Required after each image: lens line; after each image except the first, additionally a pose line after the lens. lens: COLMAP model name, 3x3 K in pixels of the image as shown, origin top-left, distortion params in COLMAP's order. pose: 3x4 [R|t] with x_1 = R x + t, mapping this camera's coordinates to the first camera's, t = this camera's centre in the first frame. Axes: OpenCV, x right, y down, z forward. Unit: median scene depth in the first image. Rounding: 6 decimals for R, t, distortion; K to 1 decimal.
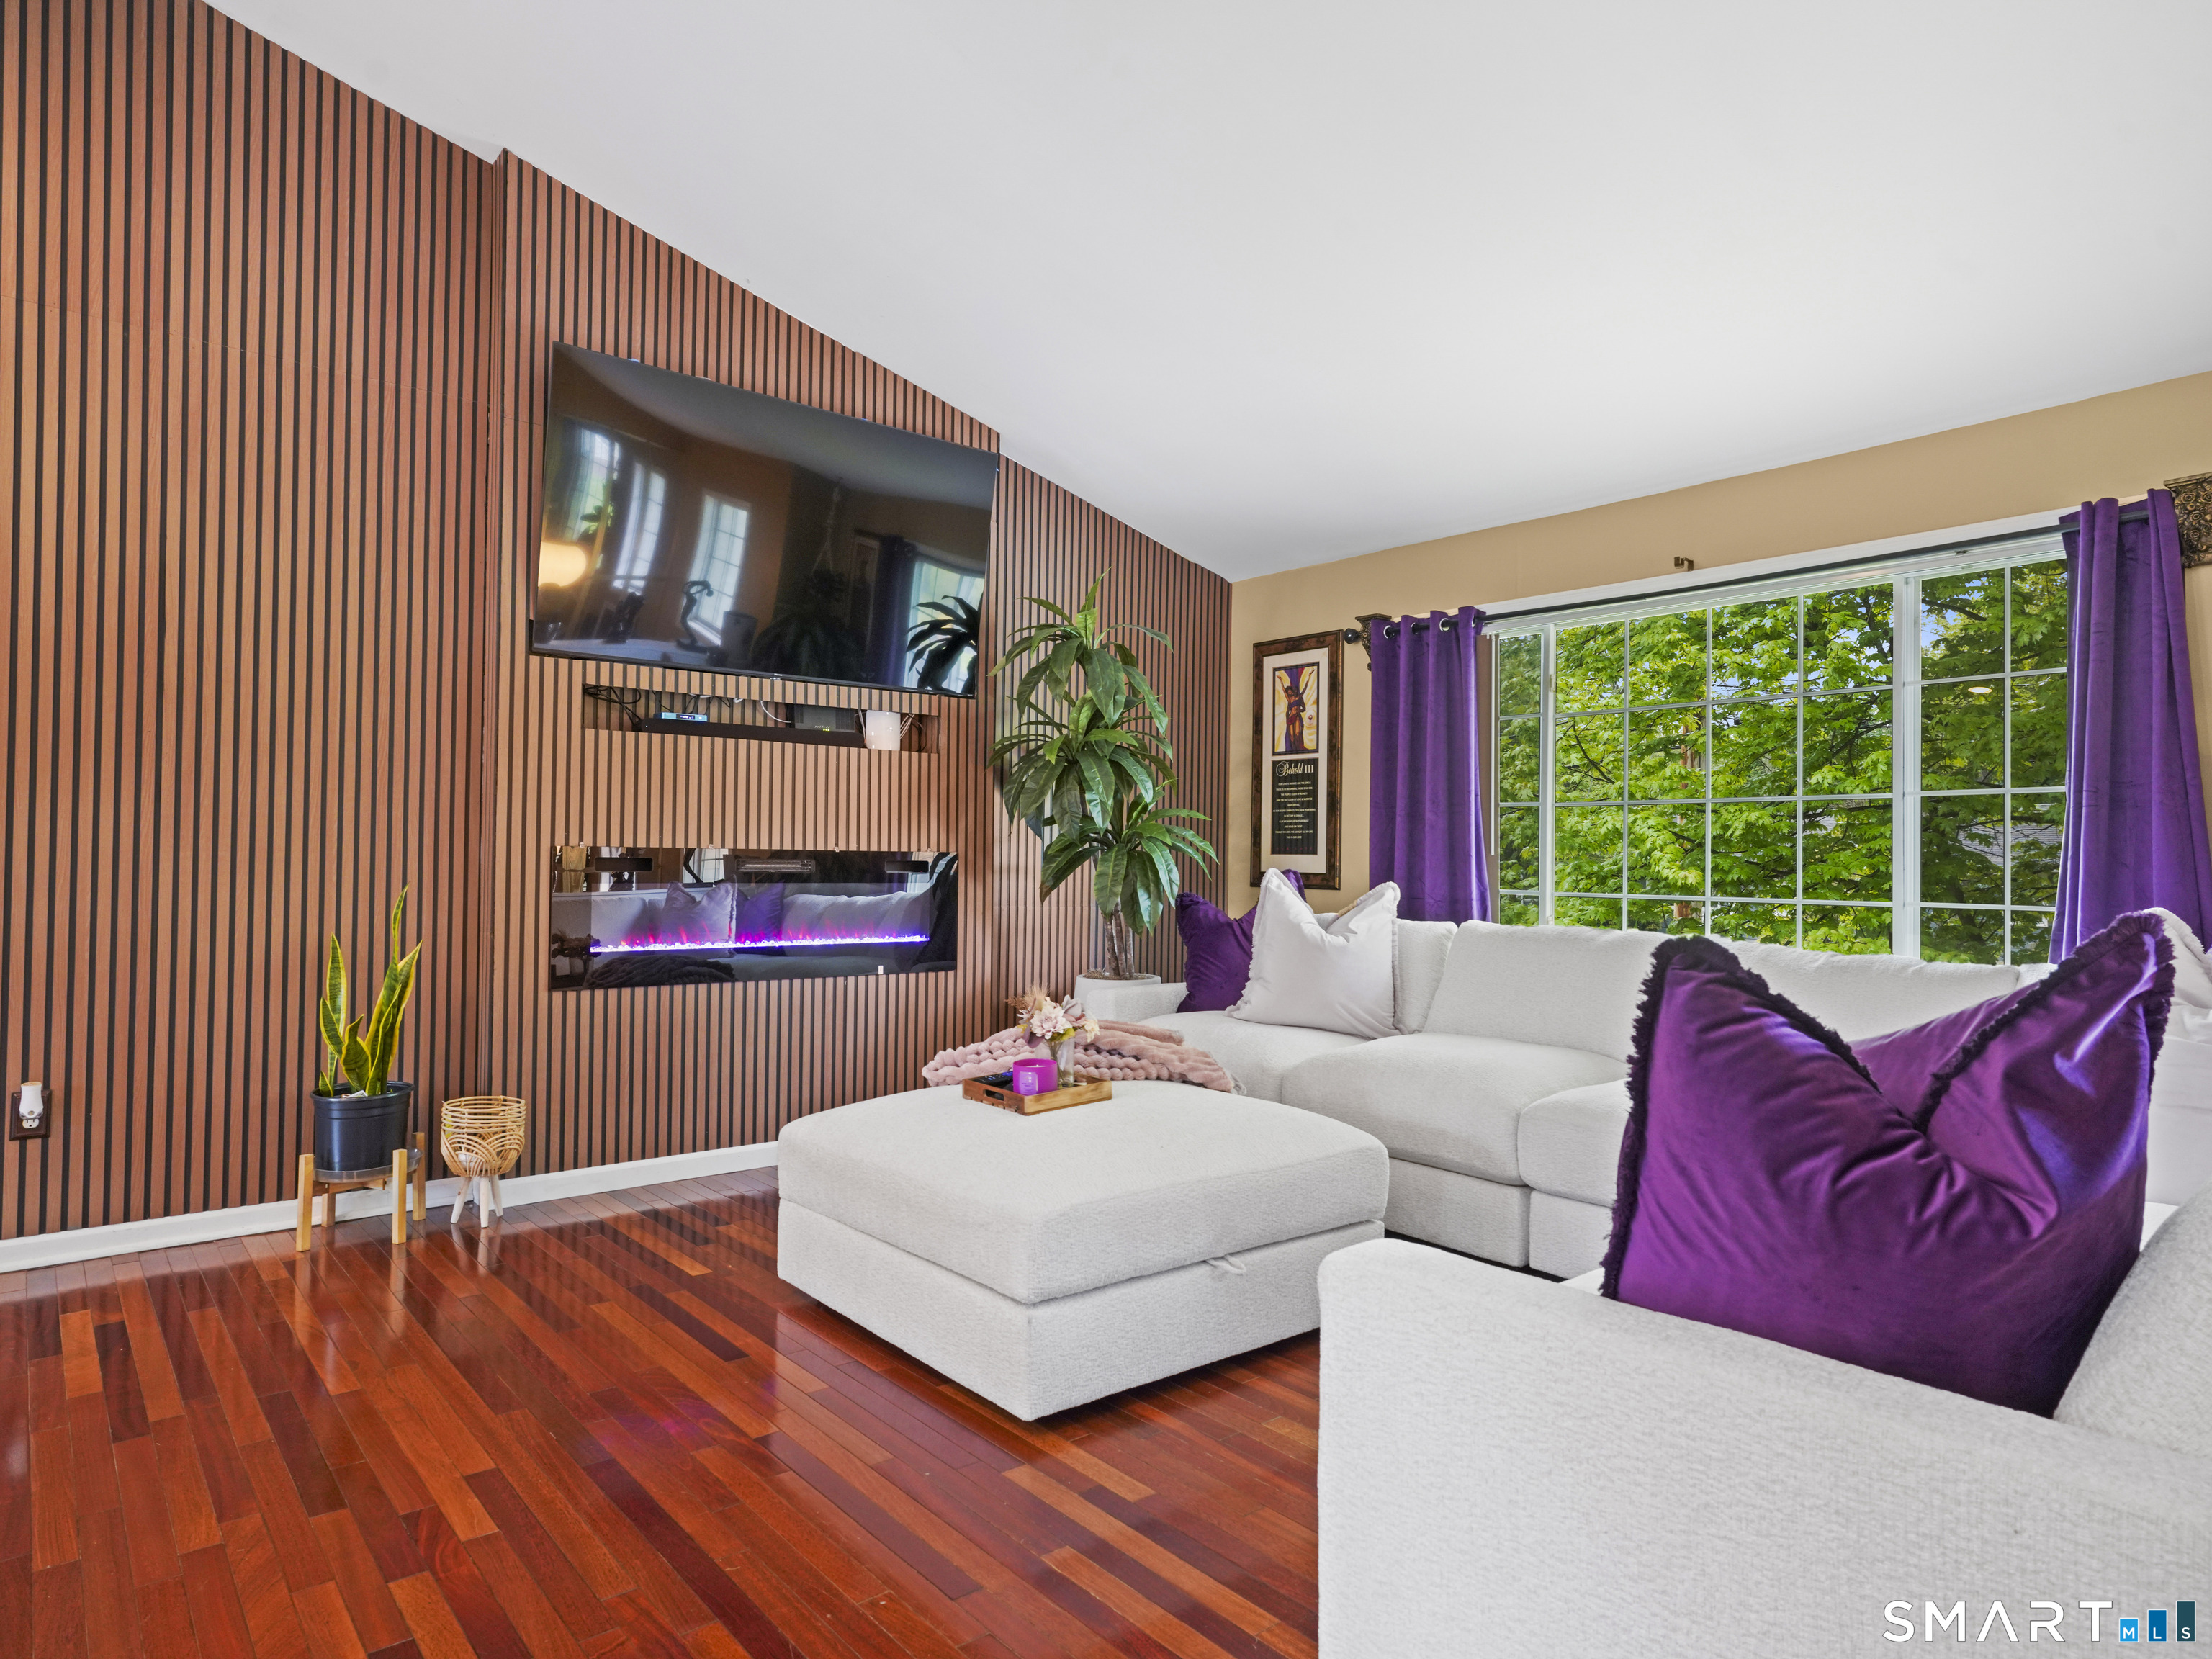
lens RADIAL K [[1288.1, 0, 1091.2], [0, 1288.1, 834.1], [0, 0, 1]] dist [0.000641, 0.000579]
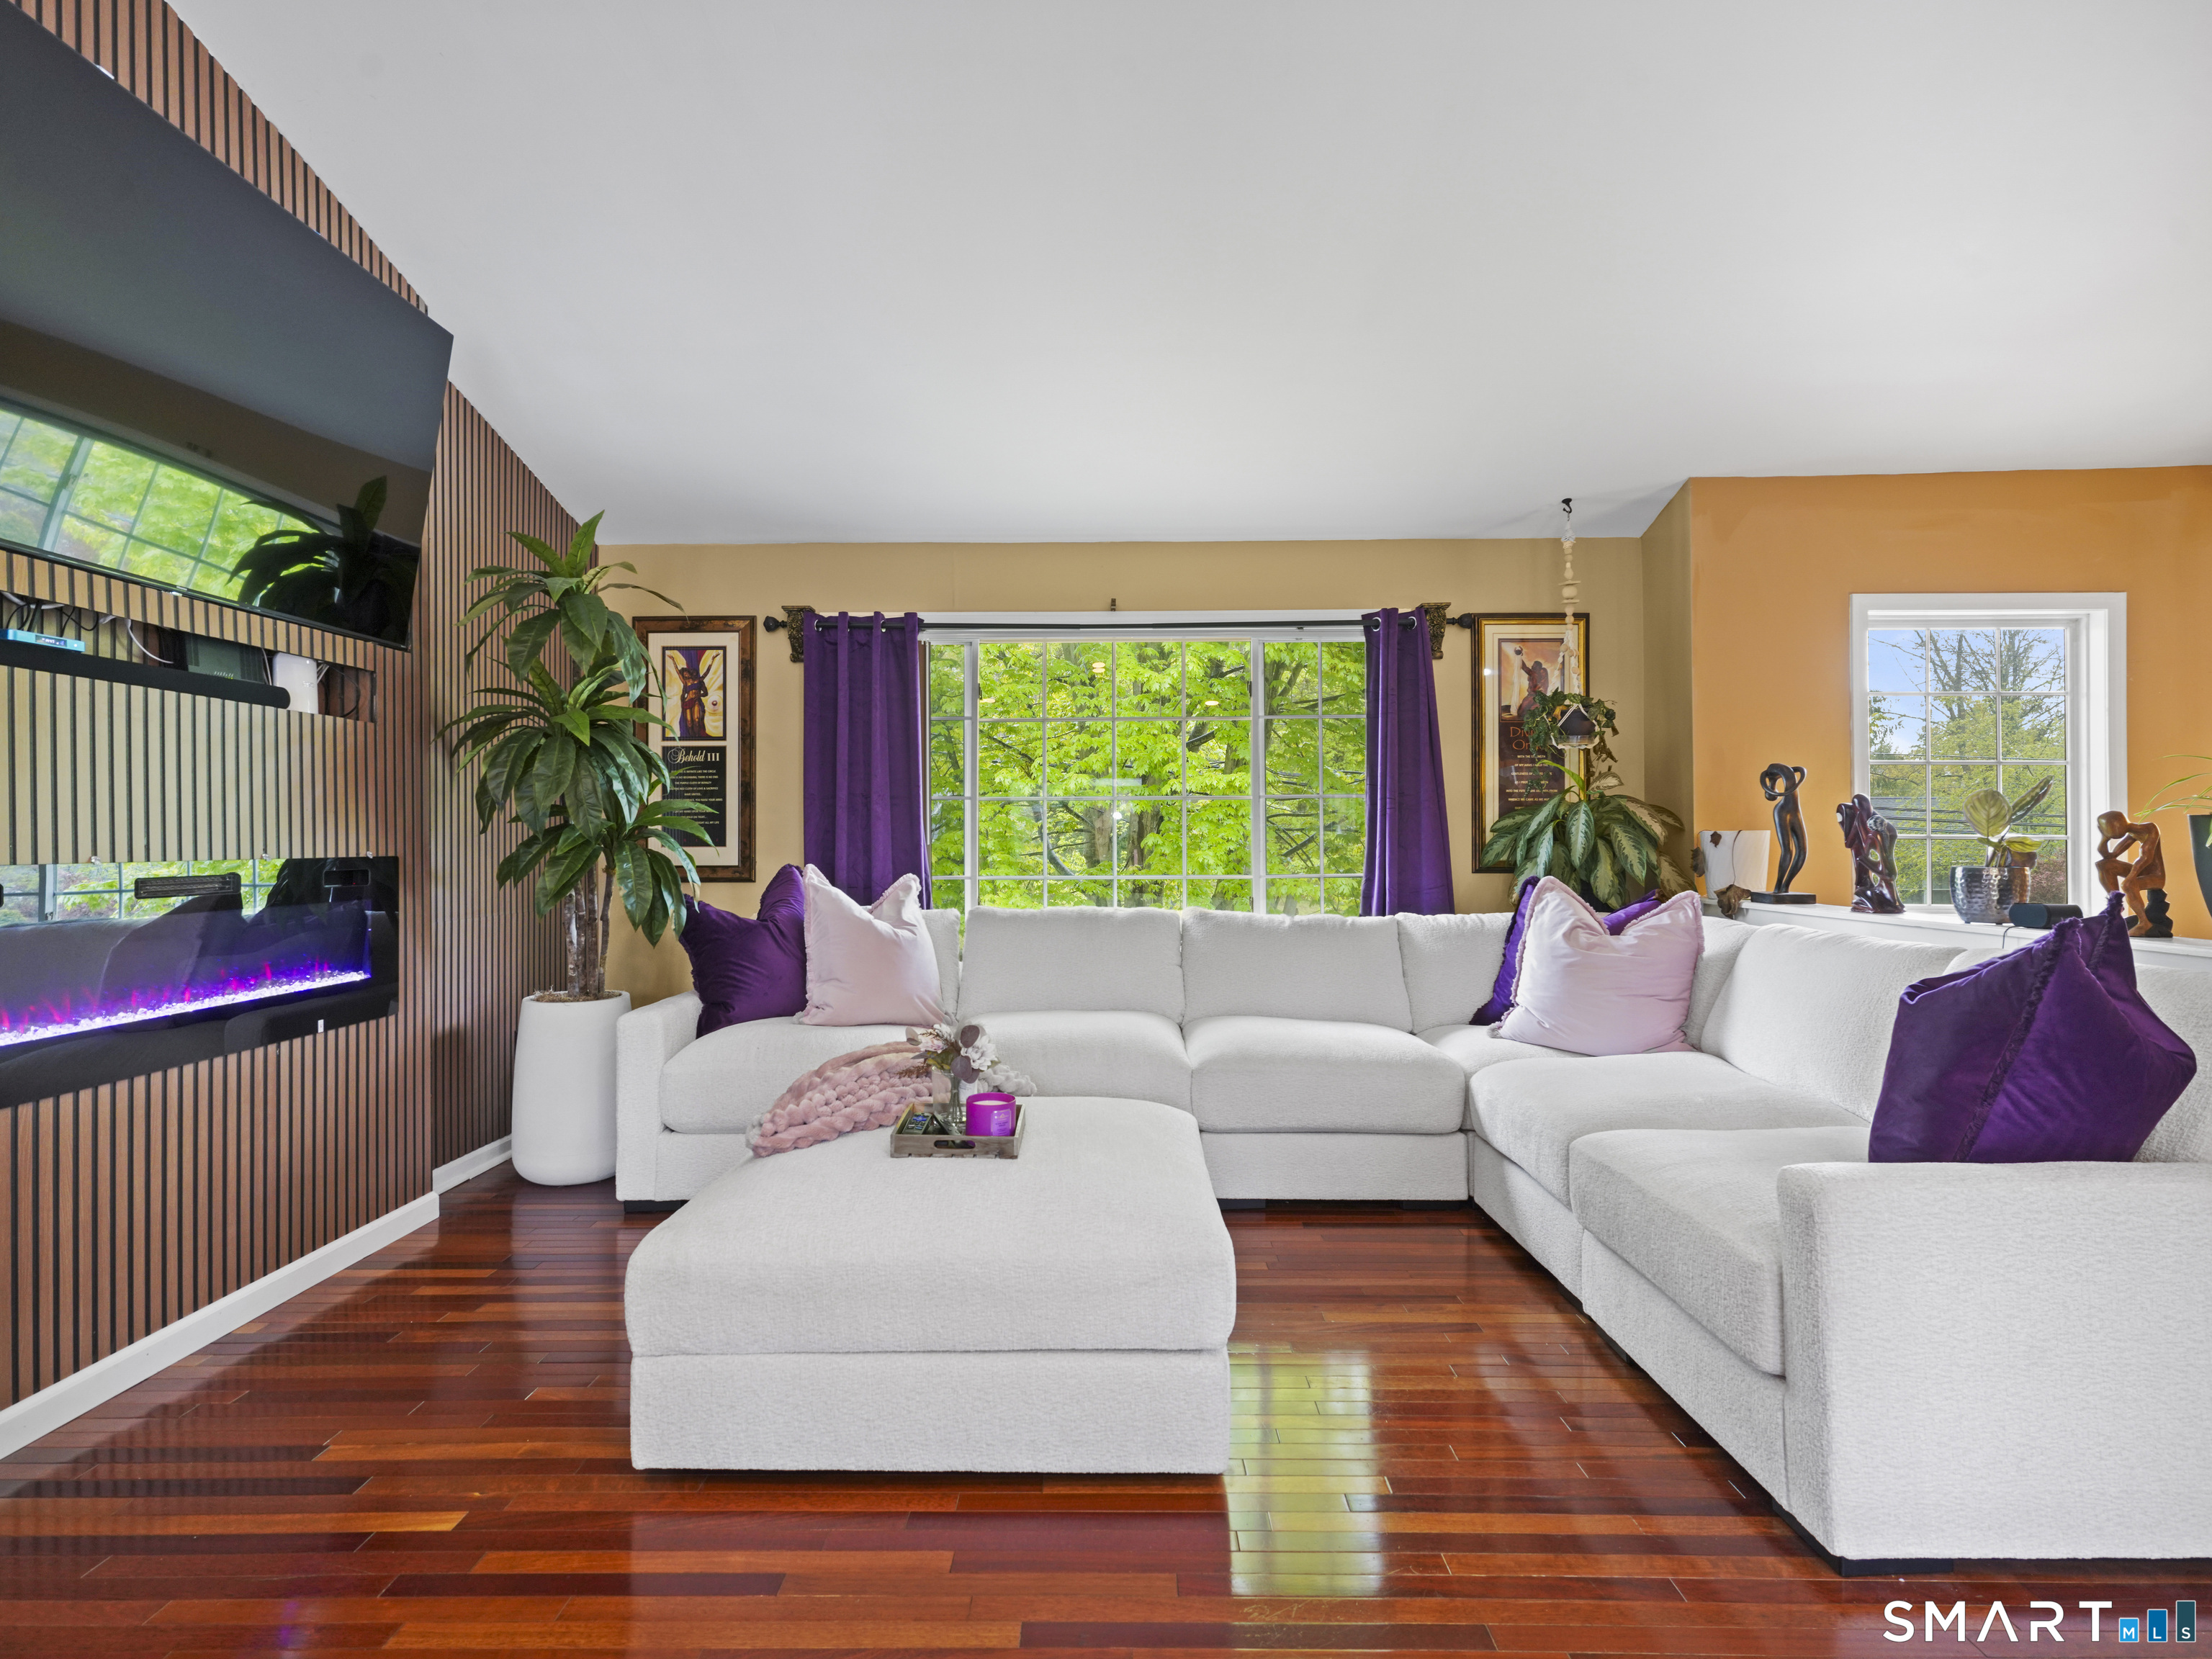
lens RADIAL K [[1184.4, 0, 1094.5], [0, 1184.4, 829.7], [0, 0, 1]] dist [0.006430, 0.002076]
pose [[0.650936, -0.008318, 0.759087, -0.385212], [-0.002005, 0.999918, 0.012676, -0.010524], [-0.759130, -0.009774, 0.650865, 0.262921]]
